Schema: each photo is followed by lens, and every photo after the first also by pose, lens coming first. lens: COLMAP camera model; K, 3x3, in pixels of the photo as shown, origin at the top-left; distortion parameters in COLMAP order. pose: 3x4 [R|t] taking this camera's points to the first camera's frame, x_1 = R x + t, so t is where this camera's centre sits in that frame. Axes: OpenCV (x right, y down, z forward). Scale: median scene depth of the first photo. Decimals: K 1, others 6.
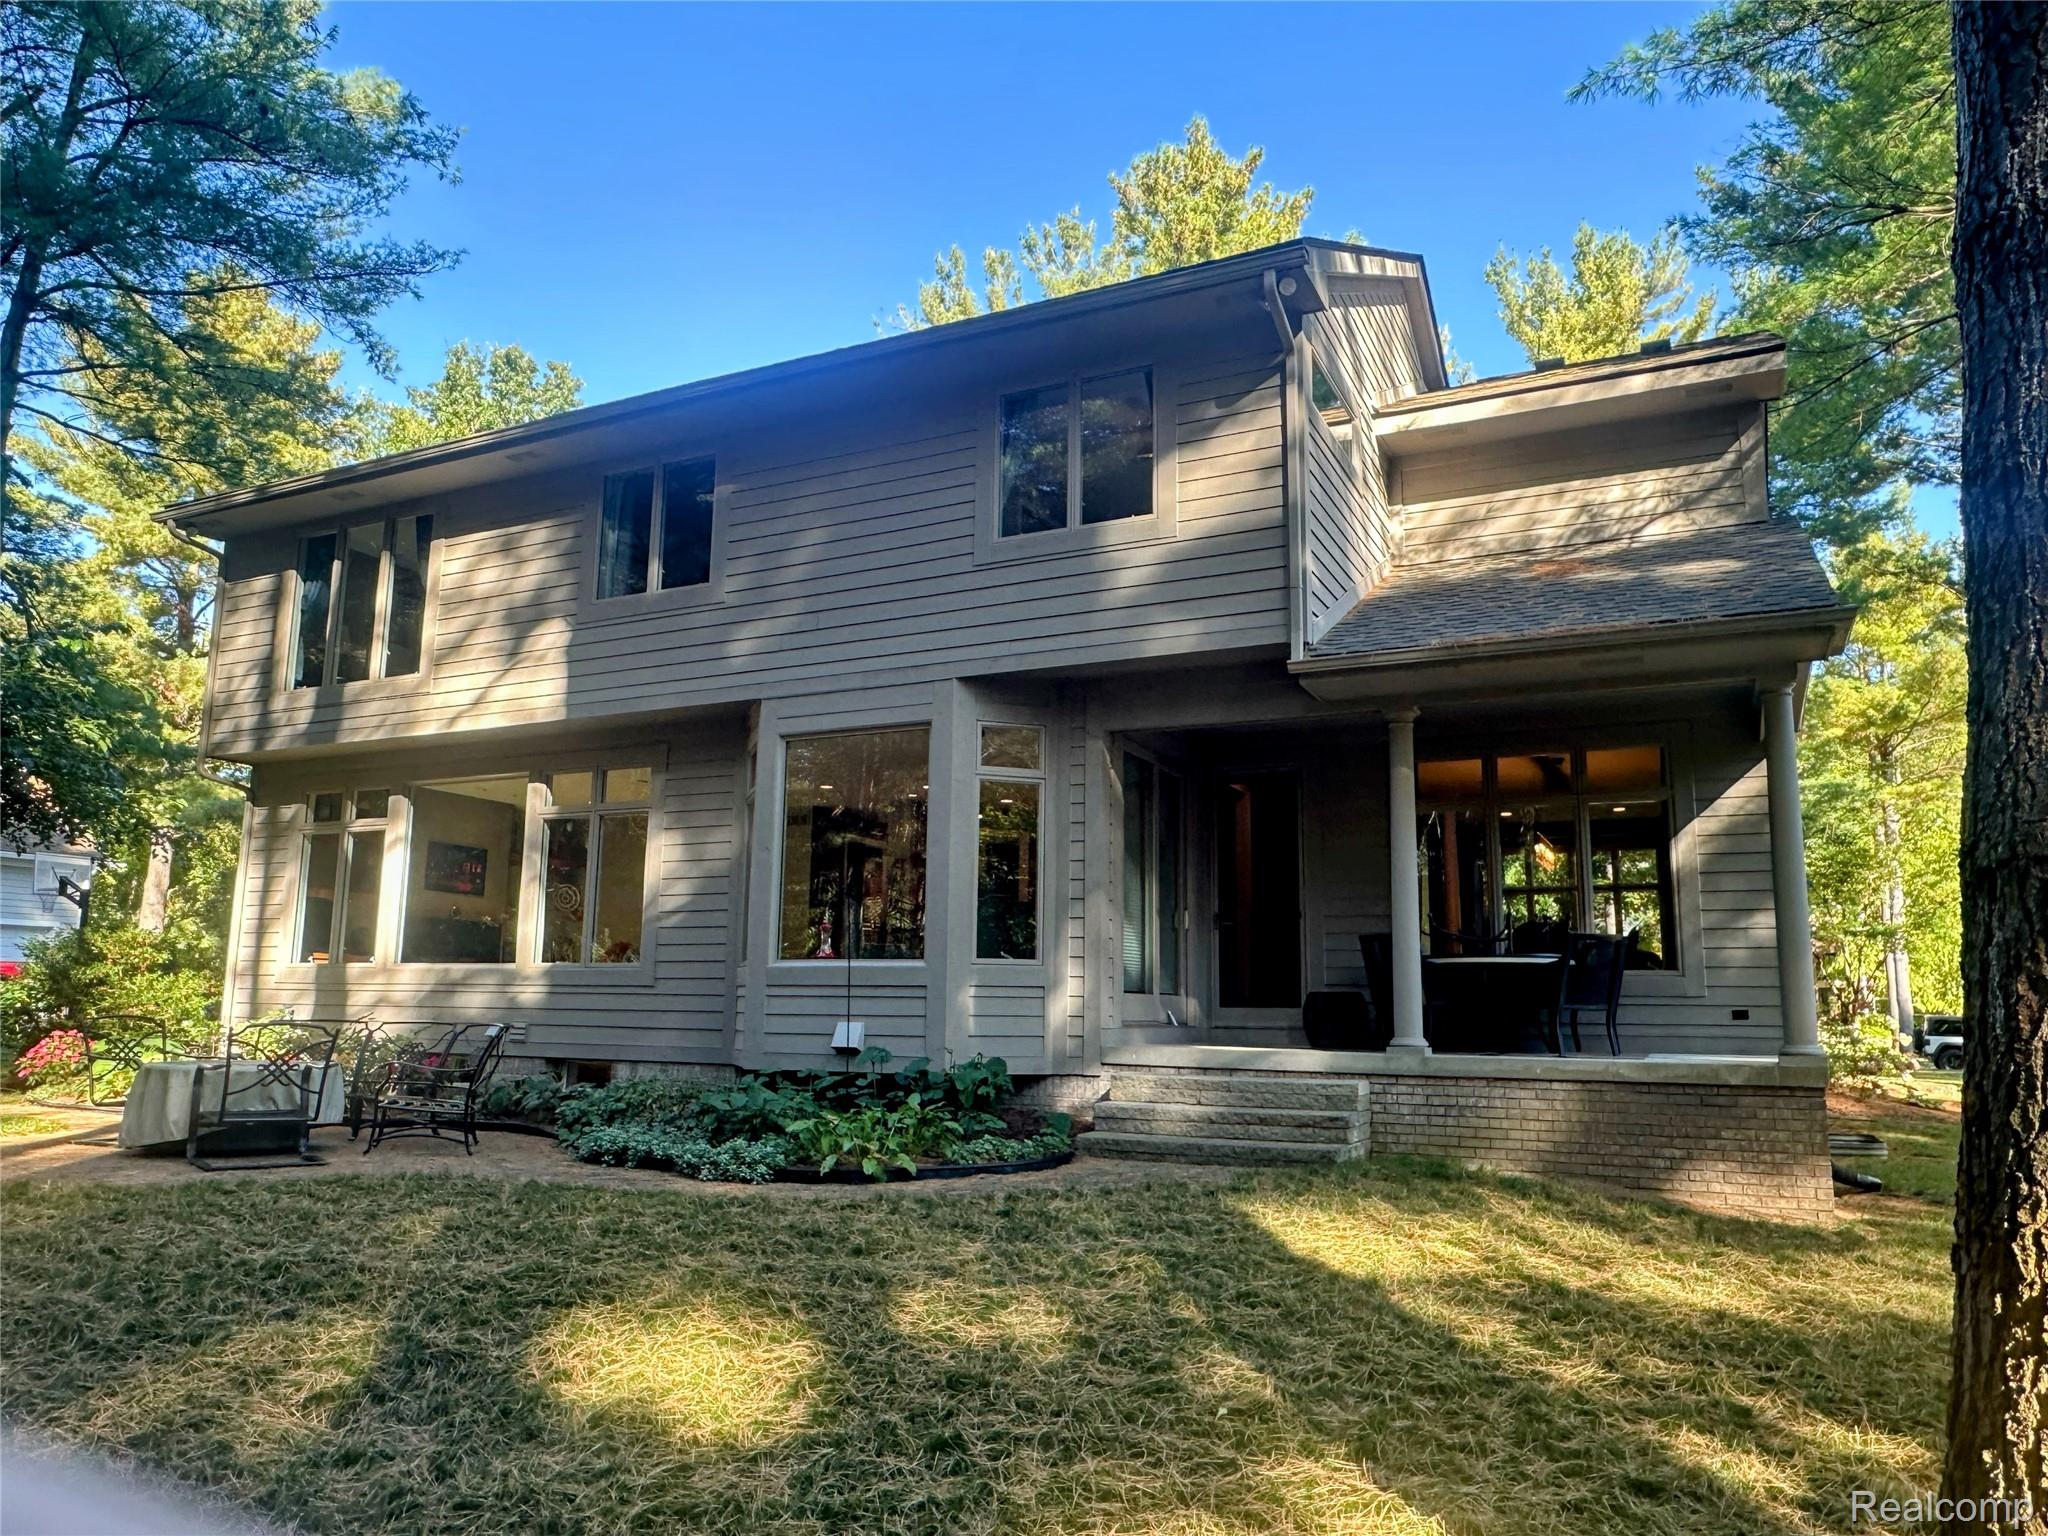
lens RADIAL K [[1455.9, 0, 1024.0], [0, 1455.9, 768.0], [0, 0, 1]] dist [0.005511, -0.000320]
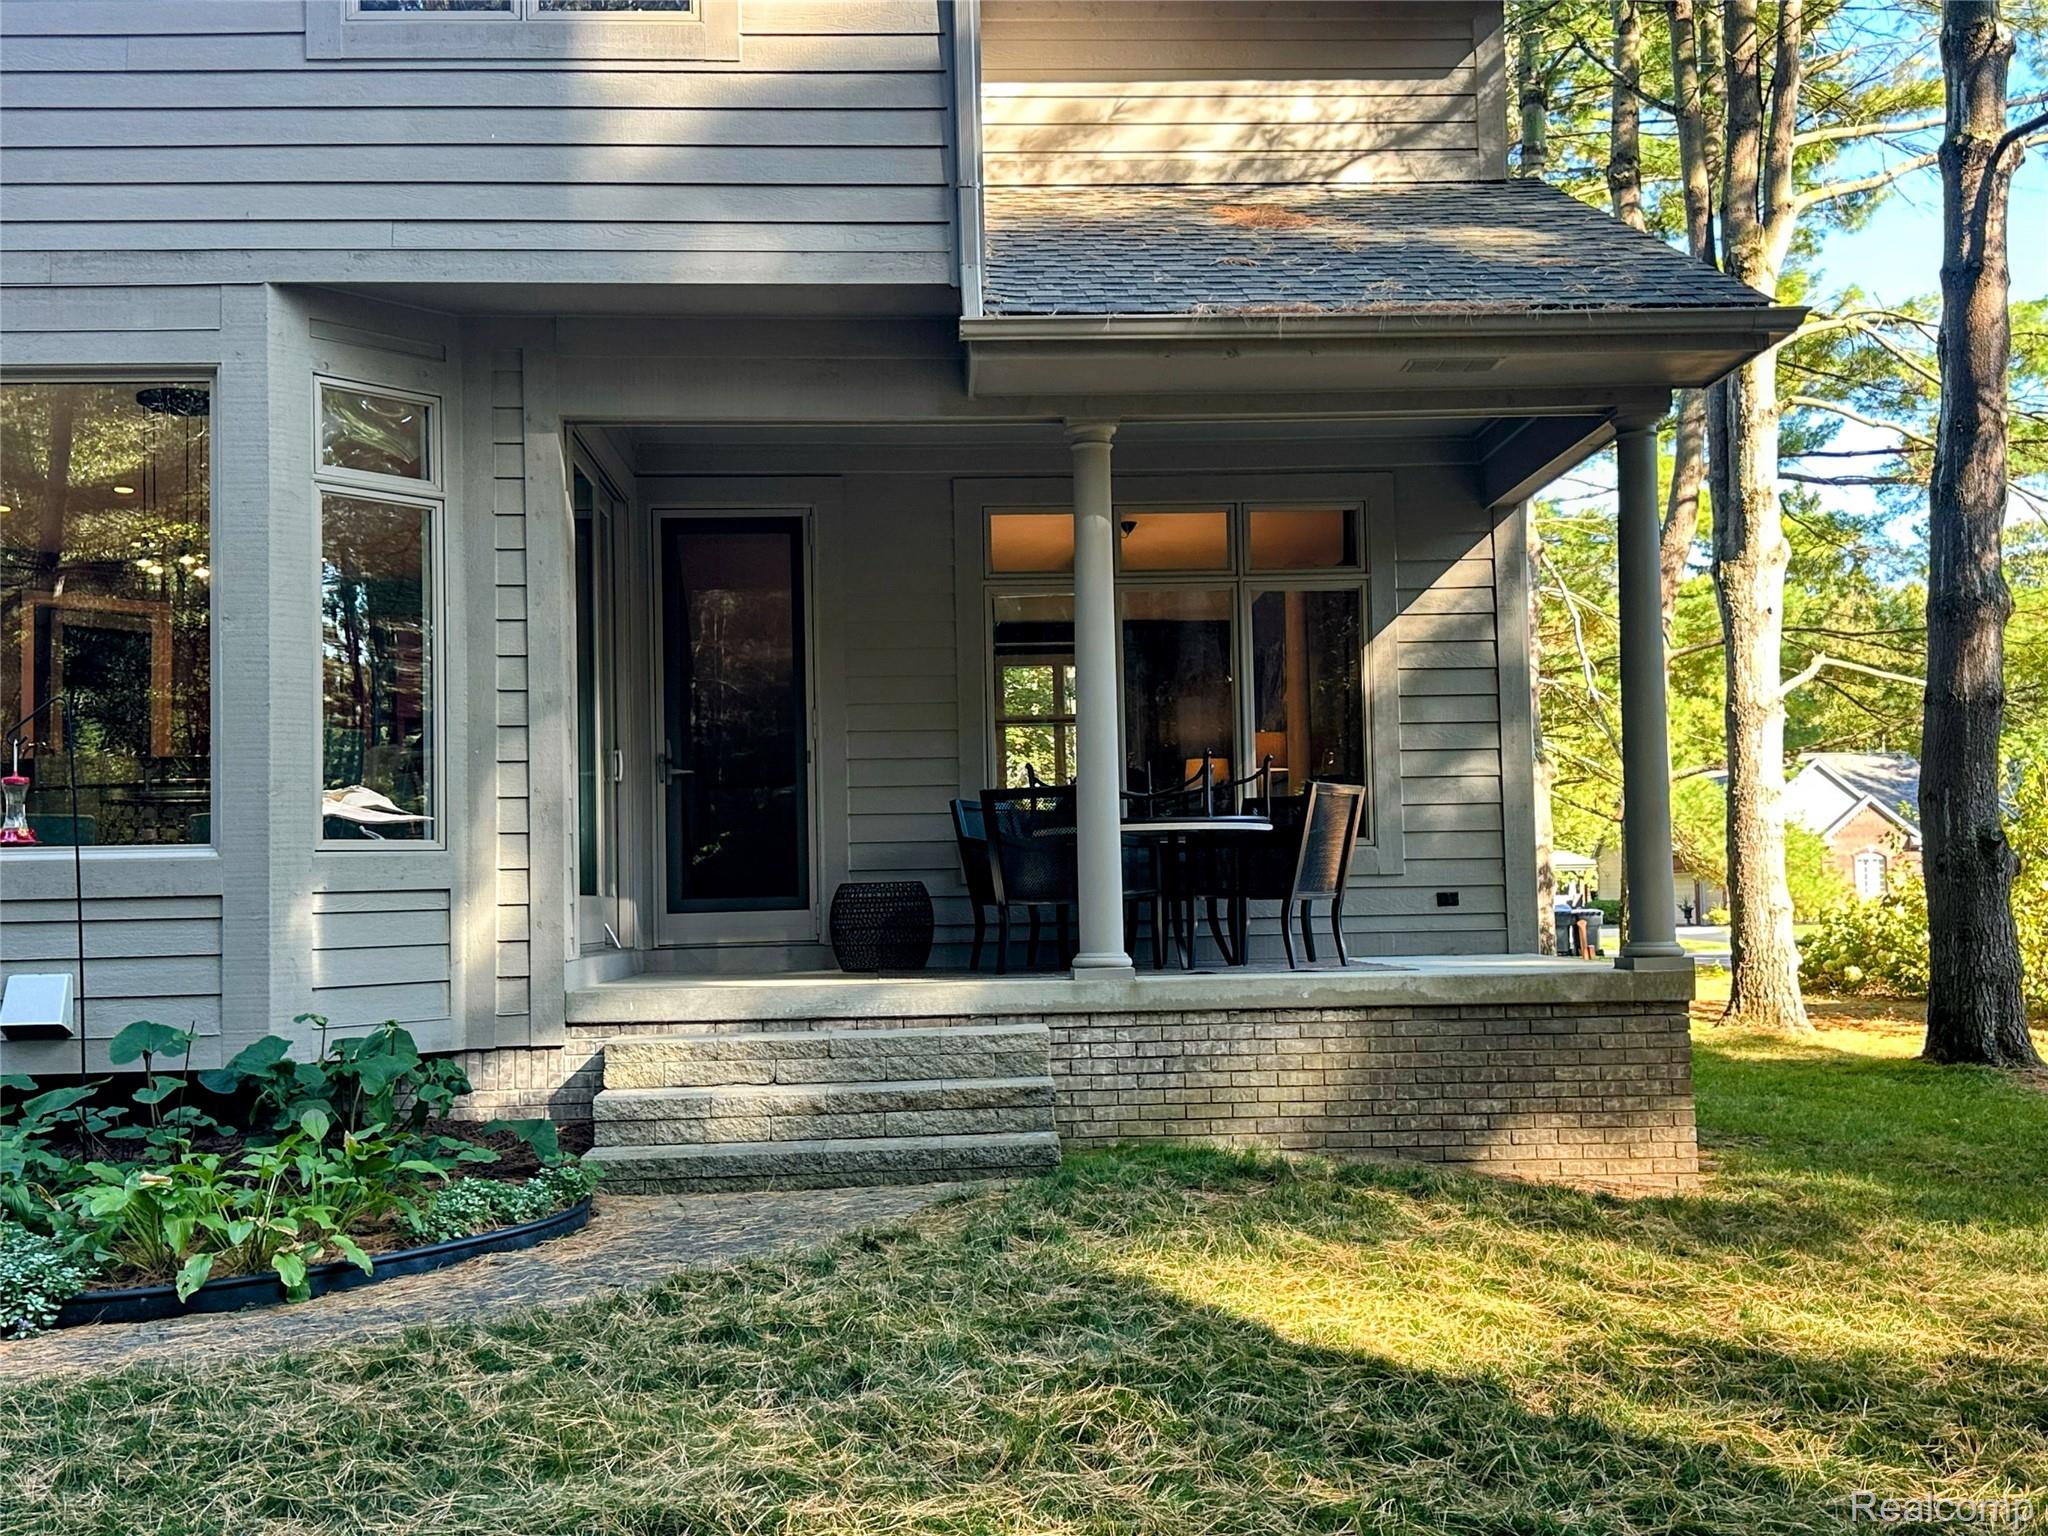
lens RADIAL K [[2156.2, 0, 1024.0], [0, 2156.2, 768.0], [0, 0, 1]] dist [0.248865, -0.615021]
pose [[0.865903, -0.001466, 0.500210, -0.209151], [-0.050040, 0.994726, 0.089538, 0.023459], [-0.497703, -0.102562, 0.861262, 0.209207]]
